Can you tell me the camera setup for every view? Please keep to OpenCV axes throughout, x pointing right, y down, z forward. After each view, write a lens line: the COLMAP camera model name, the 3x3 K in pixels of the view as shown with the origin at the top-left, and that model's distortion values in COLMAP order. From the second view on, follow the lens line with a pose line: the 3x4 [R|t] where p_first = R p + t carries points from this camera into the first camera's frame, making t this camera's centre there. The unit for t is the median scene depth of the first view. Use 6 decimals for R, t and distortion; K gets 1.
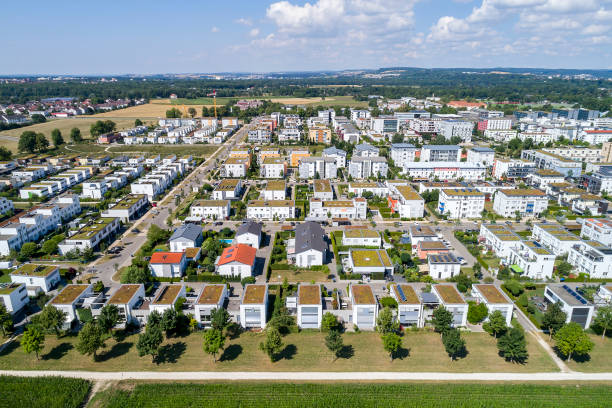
lens RADIAL K [[411.1, 0, 306.0], [0, 411.1, 204.0], [0, 0, 1]] dist [-0.002505, 0.002892]
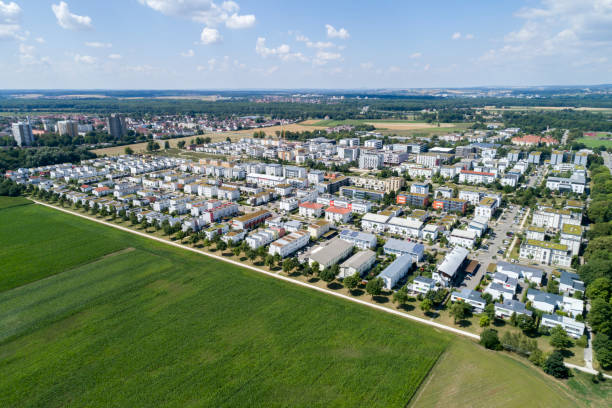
lens RADIAL K [[411.1, 0, 306.0], [0, 411.1, 204.0], [0, 0, 1]] dist [-0.002505, 0.002892]
pose [[0.832915, 0.146228, -0.533732, 0.341925], [-0.163691, 0.986401, 0.014800, -0.008081], [0.528638, 0.075040, 0.845524, -0.086264]]
